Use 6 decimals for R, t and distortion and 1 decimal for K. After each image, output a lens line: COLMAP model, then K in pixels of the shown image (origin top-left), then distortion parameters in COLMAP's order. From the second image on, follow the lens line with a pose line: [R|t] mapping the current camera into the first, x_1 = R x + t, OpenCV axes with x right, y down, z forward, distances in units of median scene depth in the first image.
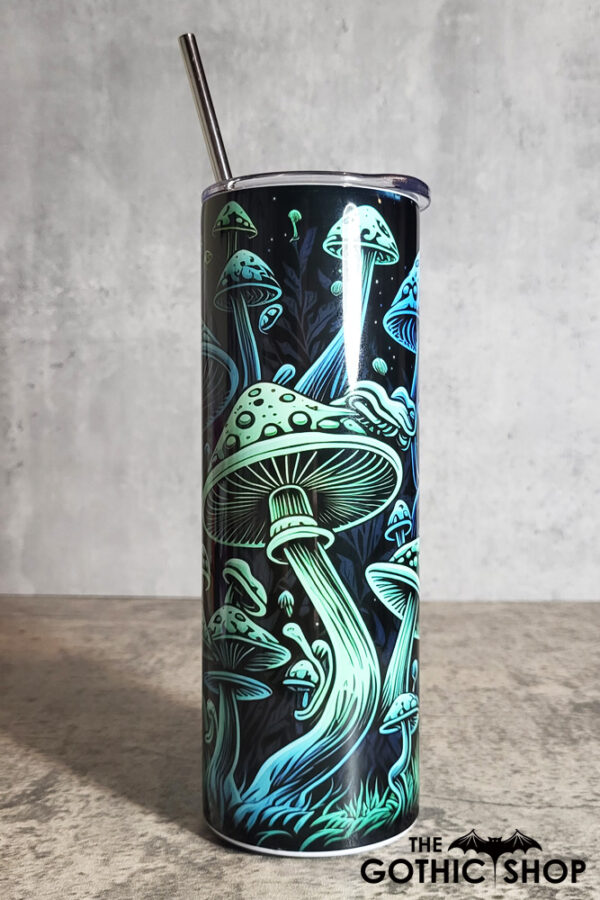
lens RADIAL K [[993.0, 0, 294.3], [0, 993.0, 413.8], [0, 0, 1]] dist [-0.001667, 0.001886]
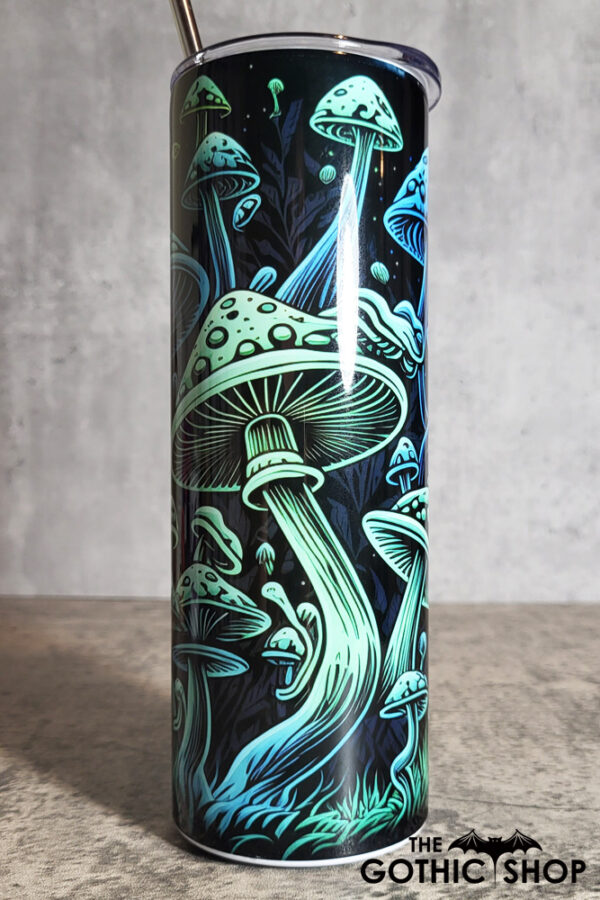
lens RADIAL K [[924.0, 0, 302.7], [0, 924.0, 449.6], [0, 0, 1]] dist [-0.006435, -0.012042]
pose [[0.999916, -0.000443, -0.012970, 0.031616], [0.000397, 0.999994, -0.003486, 0.100871], [0.012971, 0.003481, 0.999910, 0.229520]]
